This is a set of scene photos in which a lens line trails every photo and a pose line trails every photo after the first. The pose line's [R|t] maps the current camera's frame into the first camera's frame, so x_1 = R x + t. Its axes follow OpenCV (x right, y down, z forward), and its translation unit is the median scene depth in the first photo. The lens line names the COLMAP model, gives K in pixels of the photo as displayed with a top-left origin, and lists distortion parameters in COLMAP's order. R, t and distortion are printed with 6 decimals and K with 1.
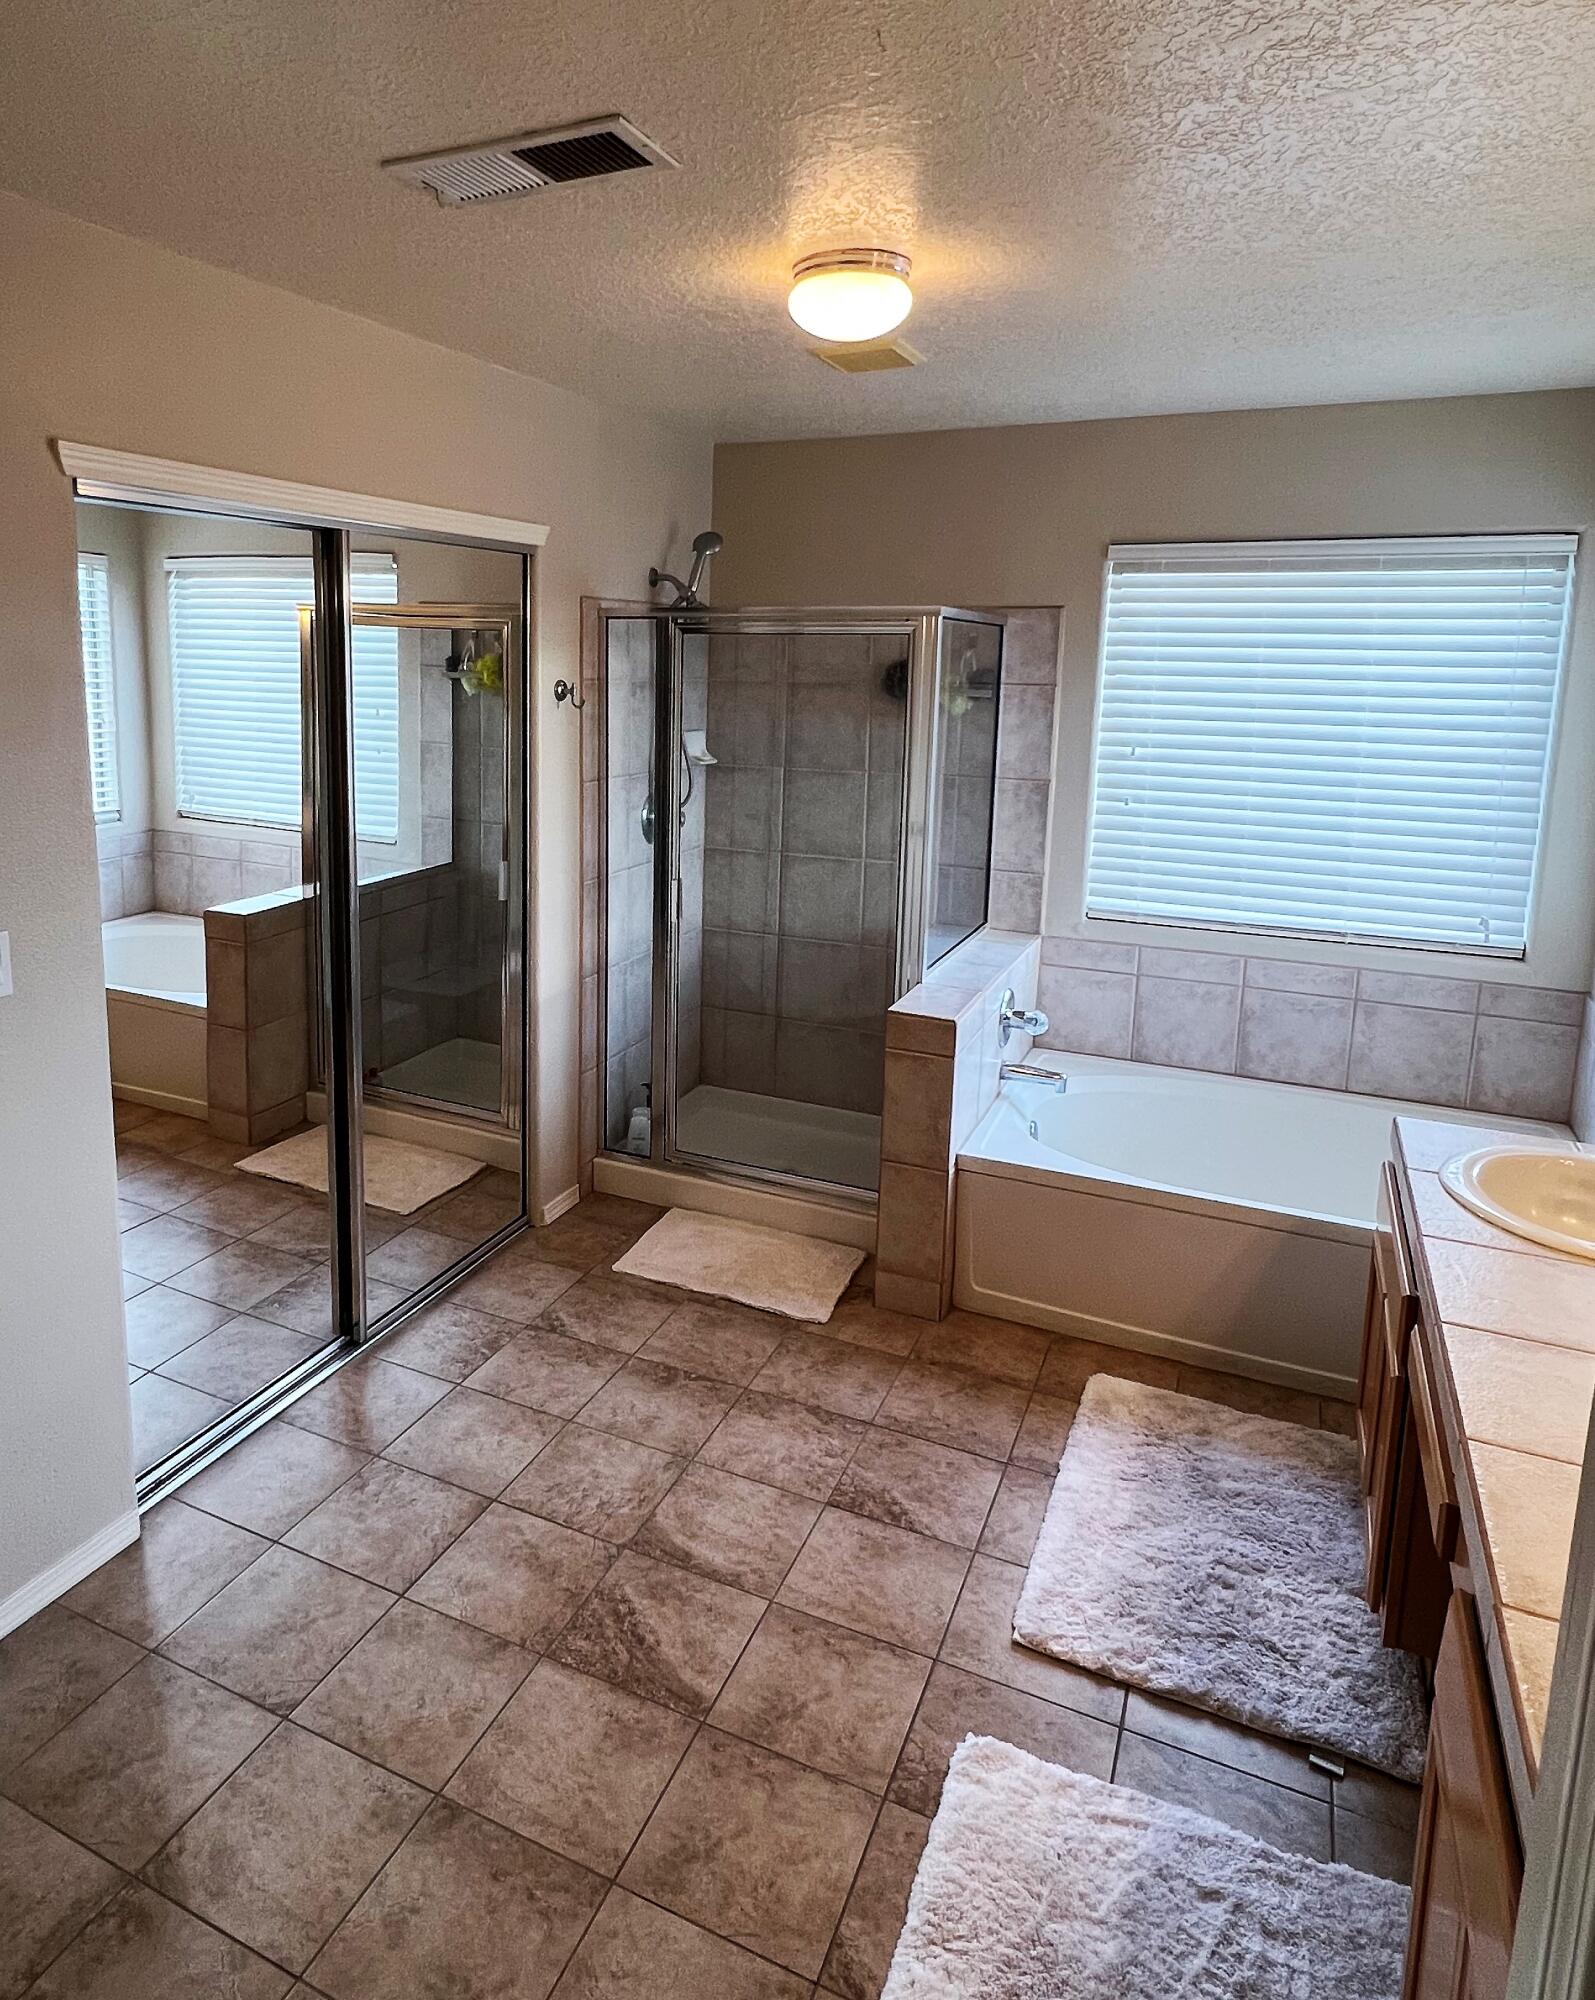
lens RADIAL K [[1296.3, 0, 654.0], [0, 1296.3, 853.3], [0, 0, 1]] dist [0.002055, 0.002728]
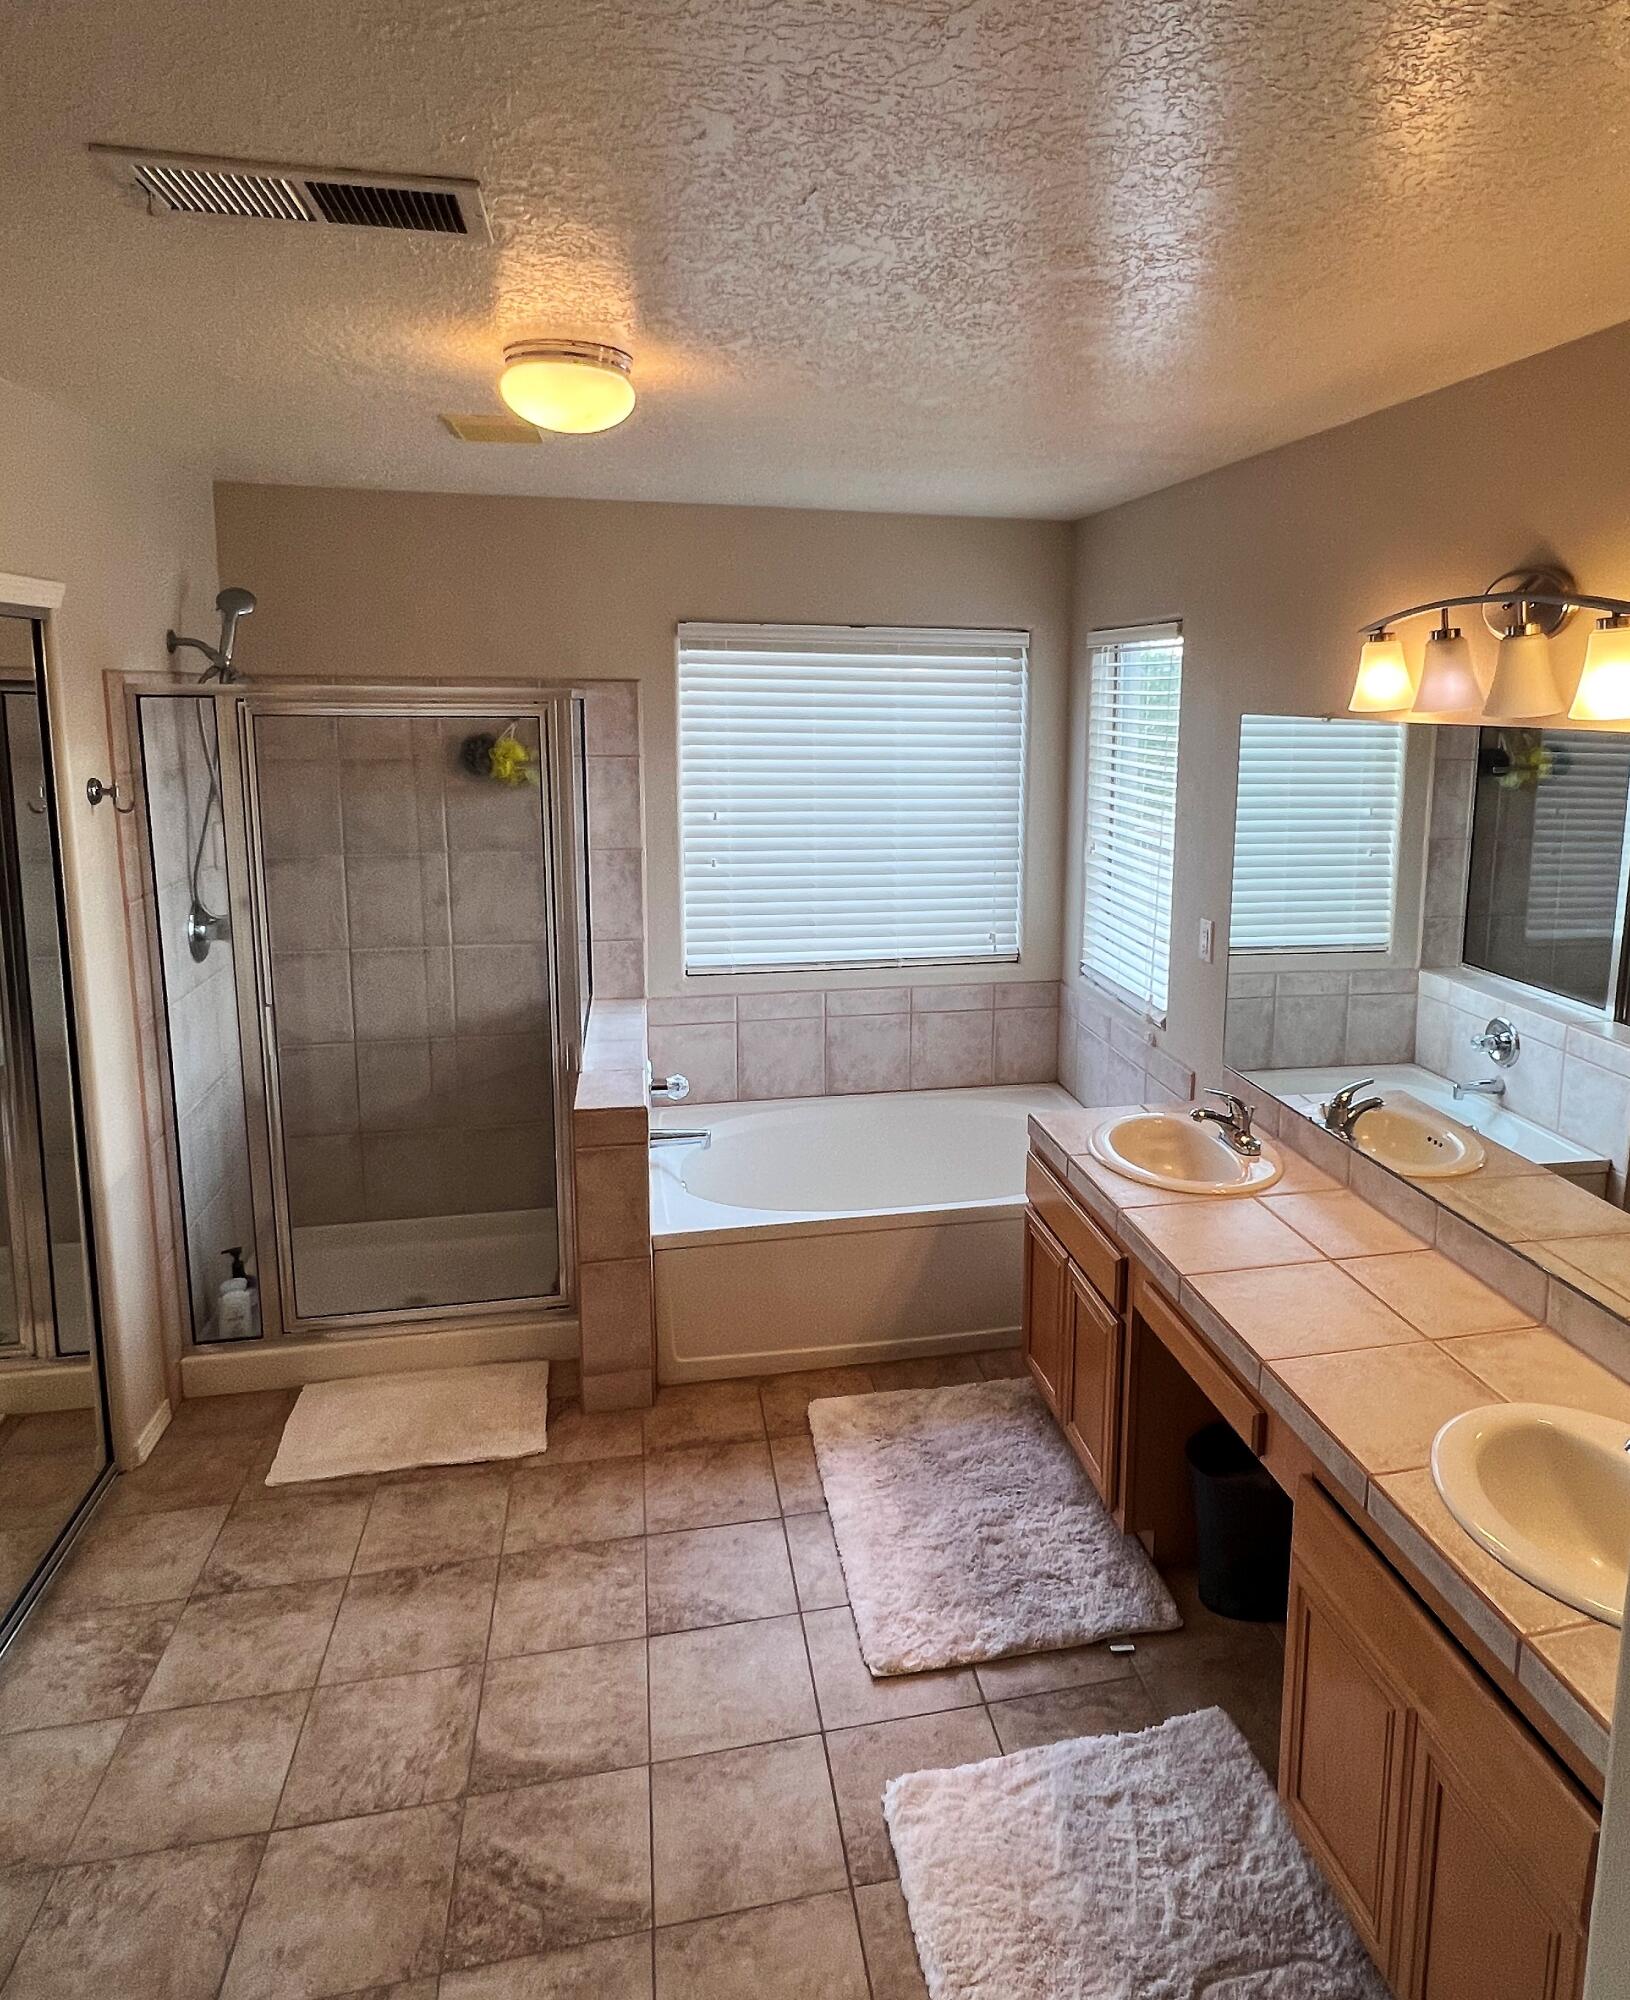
lens RADIAL K [[1274.6, 0, 944.4], [0, 1274.6, 875.6], [0, 0, 1]] dist [0.000014, 0.002253]
pose [[0.763846, -0.095534, 0.638288, -0.216140], [0.096203, 0.994789, 0.033765, -0.062726], [-0.638188, 0.035614, 0.769056, 0.094926]]
